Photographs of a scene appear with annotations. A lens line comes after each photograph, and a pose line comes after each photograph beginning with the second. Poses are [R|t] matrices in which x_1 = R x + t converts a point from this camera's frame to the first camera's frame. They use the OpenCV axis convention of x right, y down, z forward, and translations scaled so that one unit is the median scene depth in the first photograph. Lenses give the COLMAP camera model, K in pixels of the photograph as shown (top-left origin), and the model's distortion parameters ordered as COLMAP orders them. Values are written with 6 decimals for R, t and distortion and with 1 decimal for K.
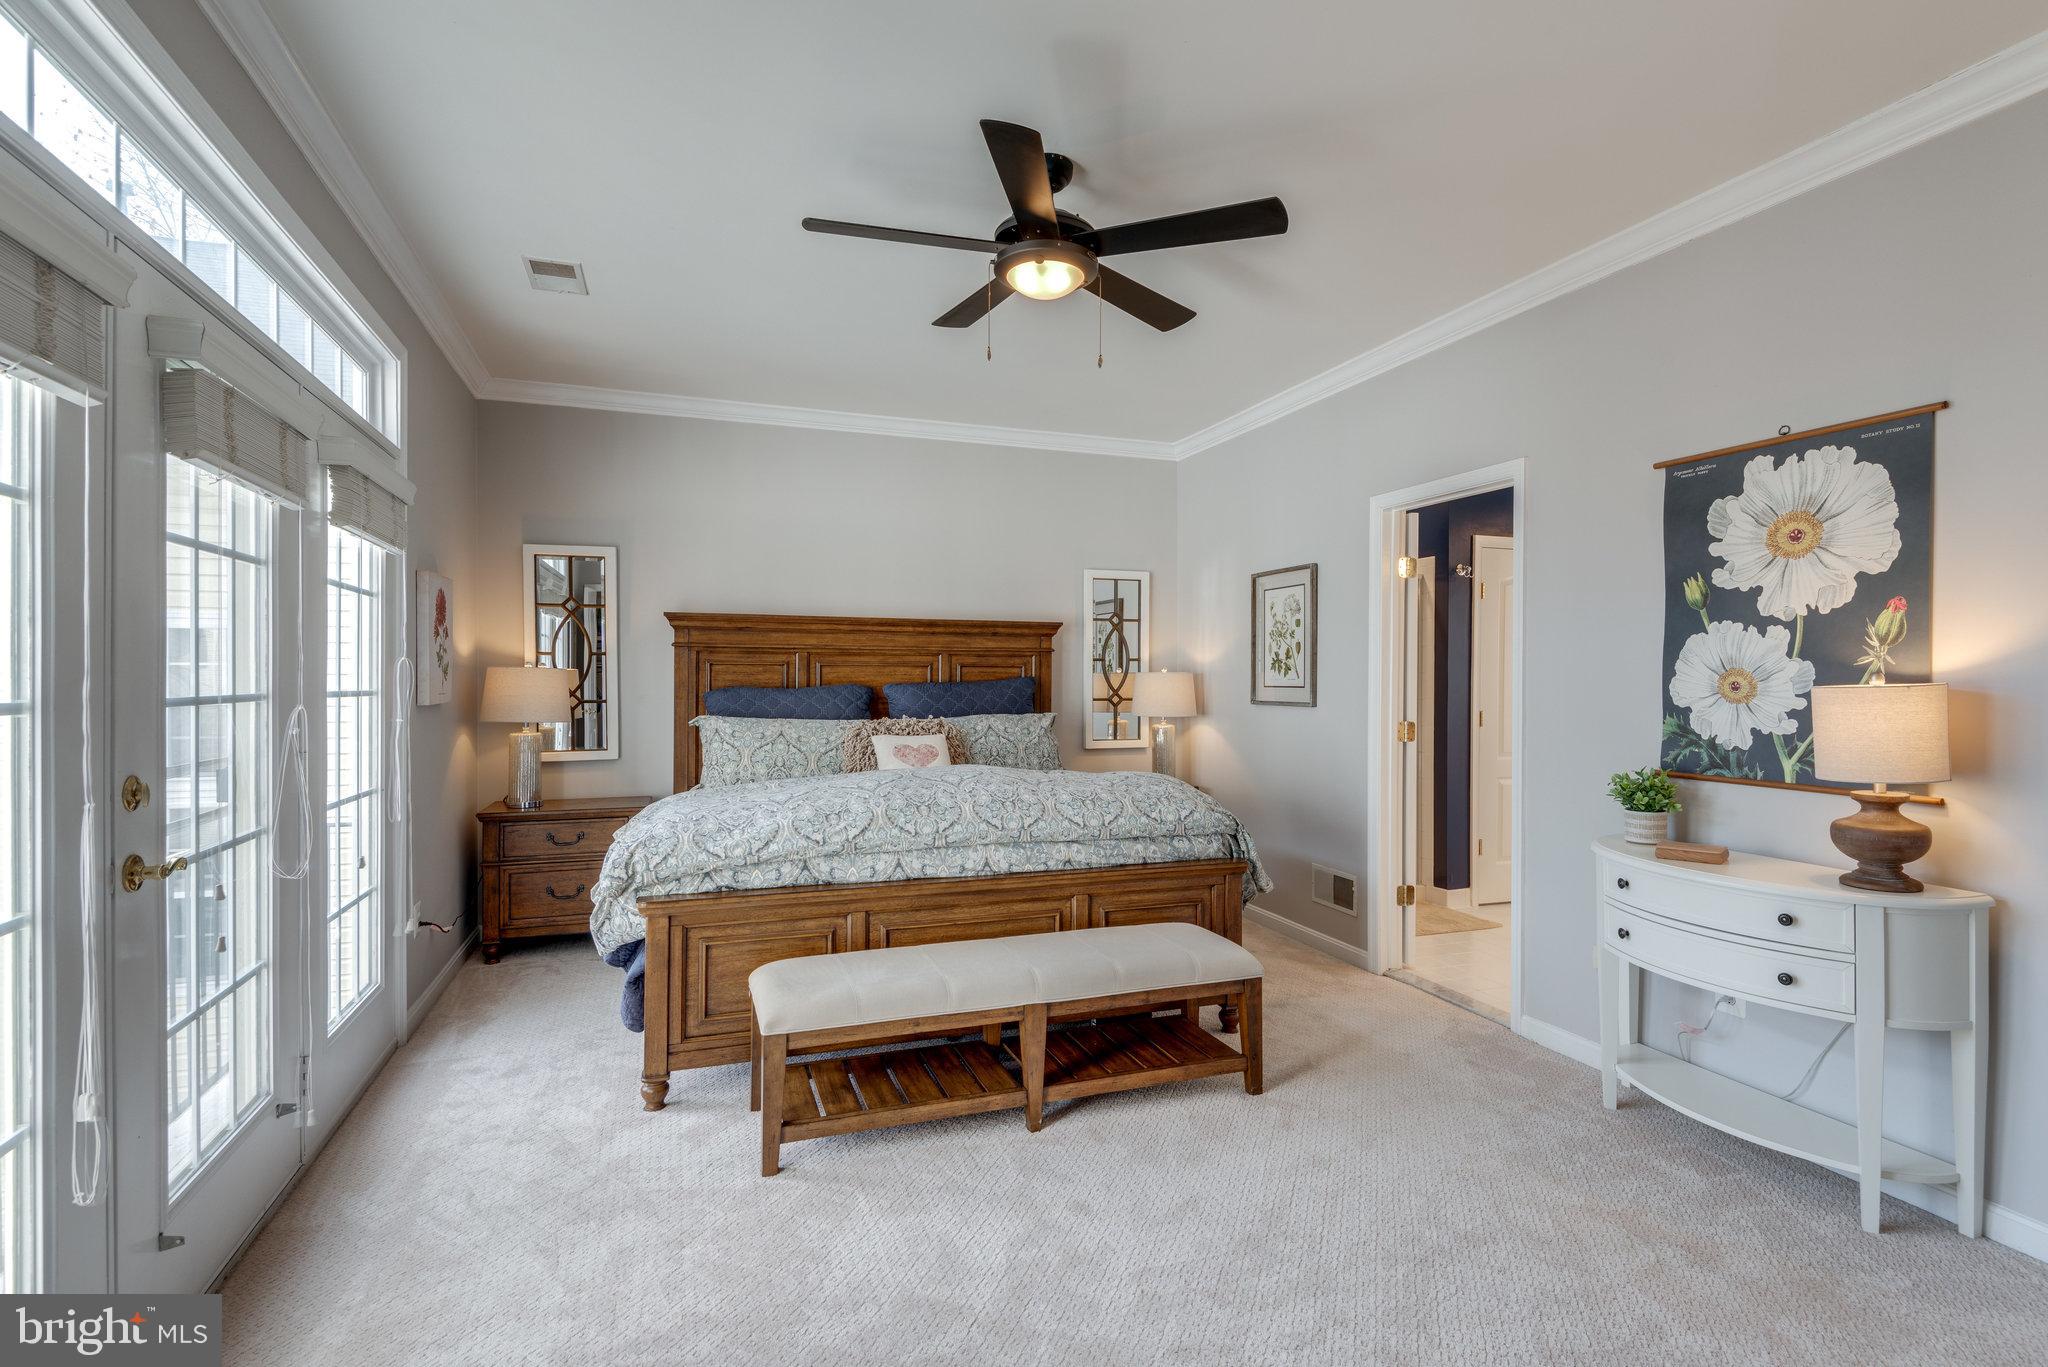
lens RADIAL K [[976.2, 0, 1022.6], [0, 976.2, 682.0], [0, 0, 1]] dist [0.012599, -0.010890]
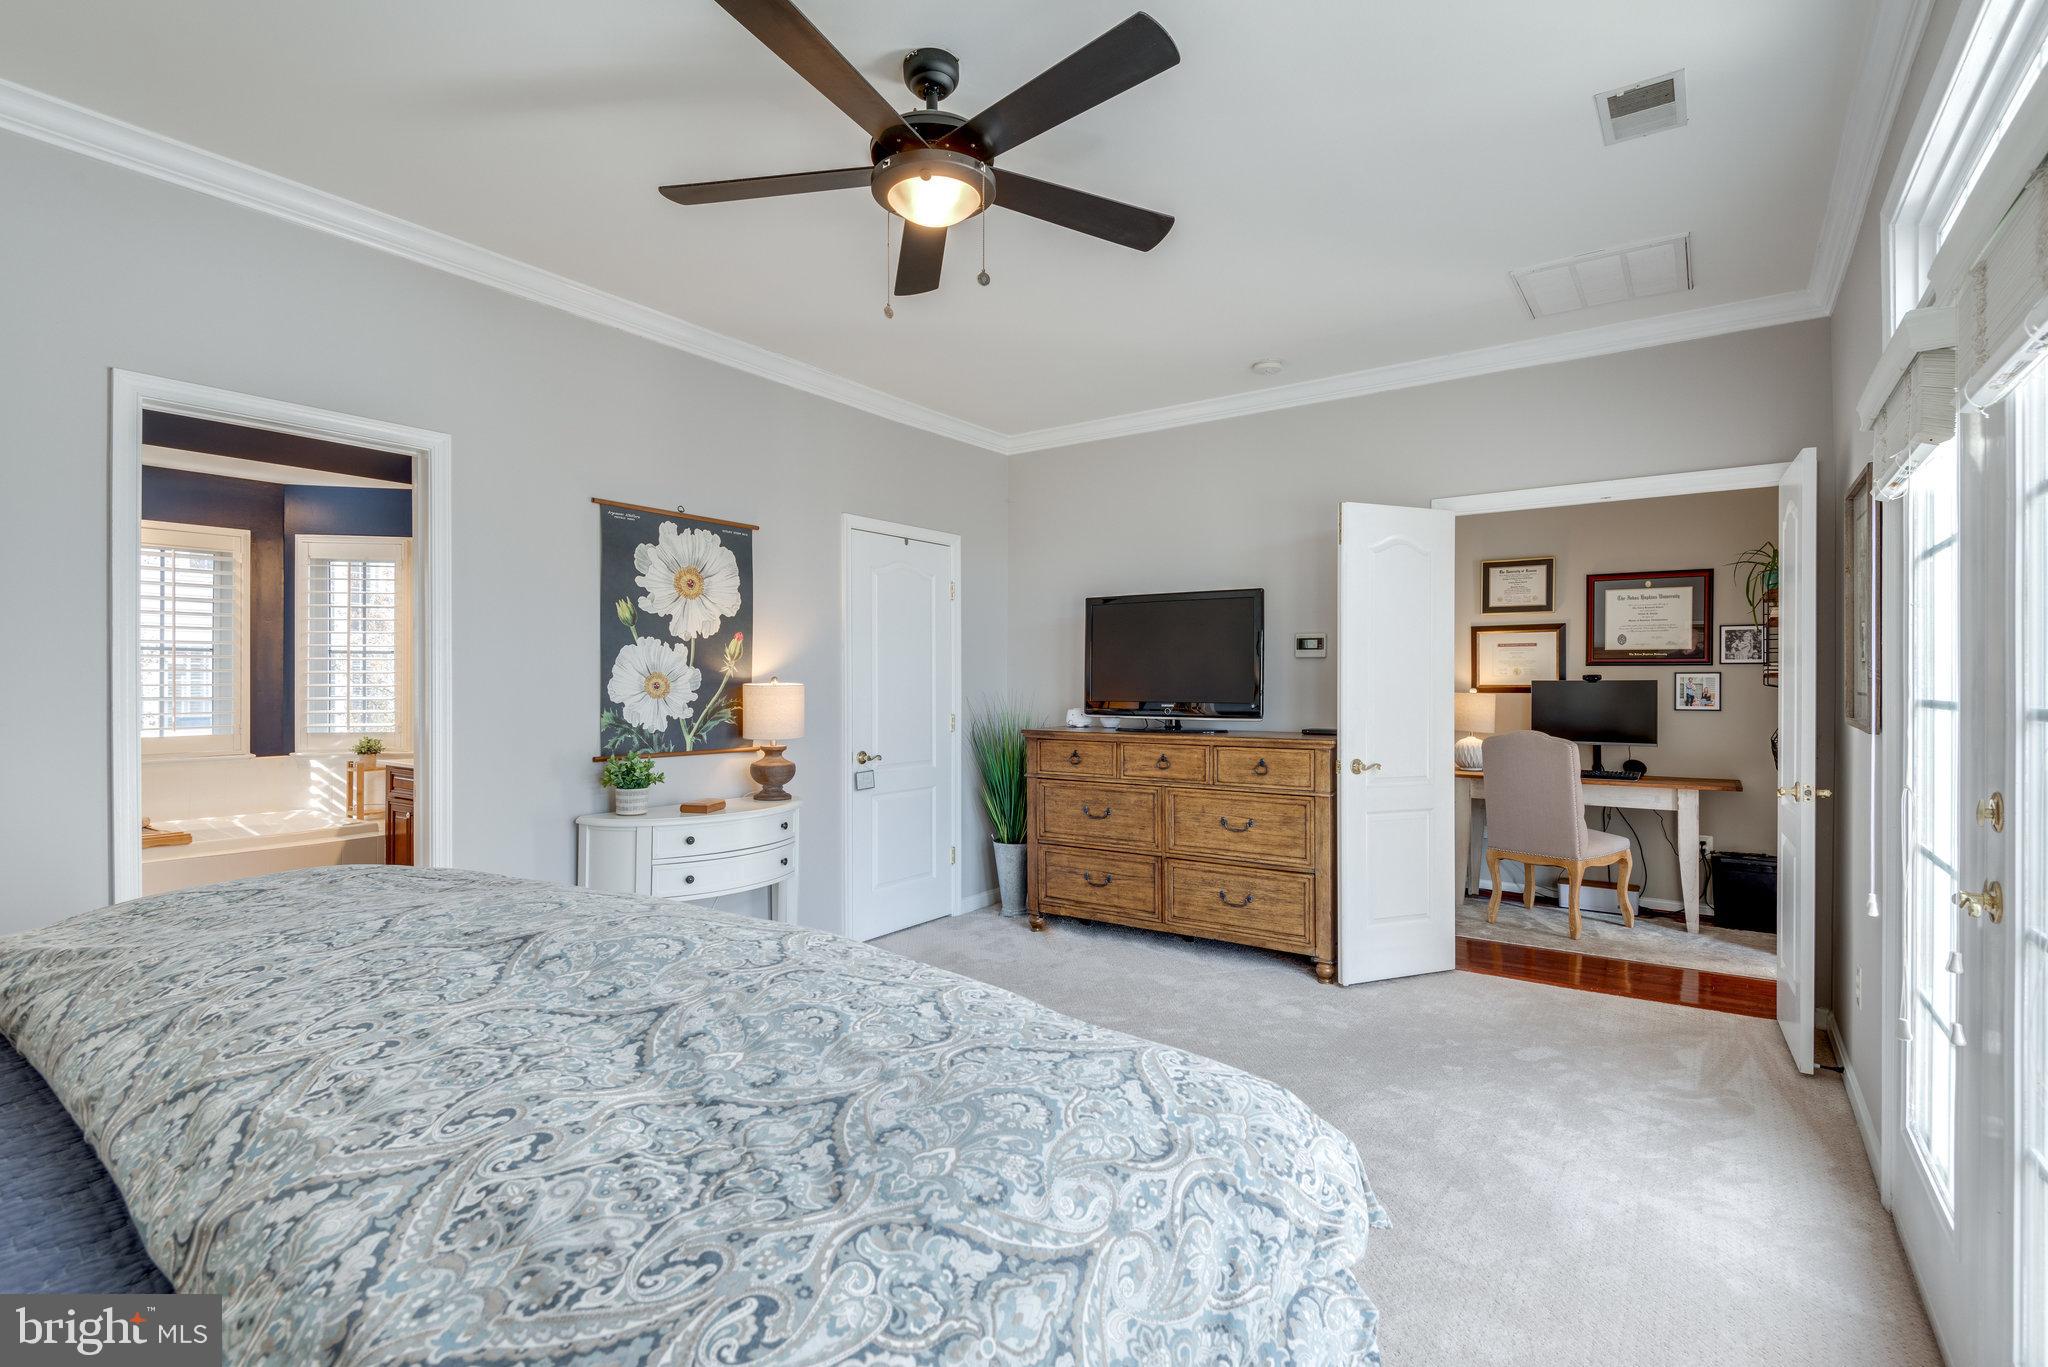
lens RADIAL K [[976.2, 0, 1033.7], [0, 976.2, 687.6], [0, 0, 1]] dist [0.012599, -0.010890]
pose [[-0.583213, -0.007929, 0.812281, -0.689746], [-0.000600, 0.999956, 0.009331, -0.006244], [-0.812319, 0.004954, -0.583192, 1.390650]]
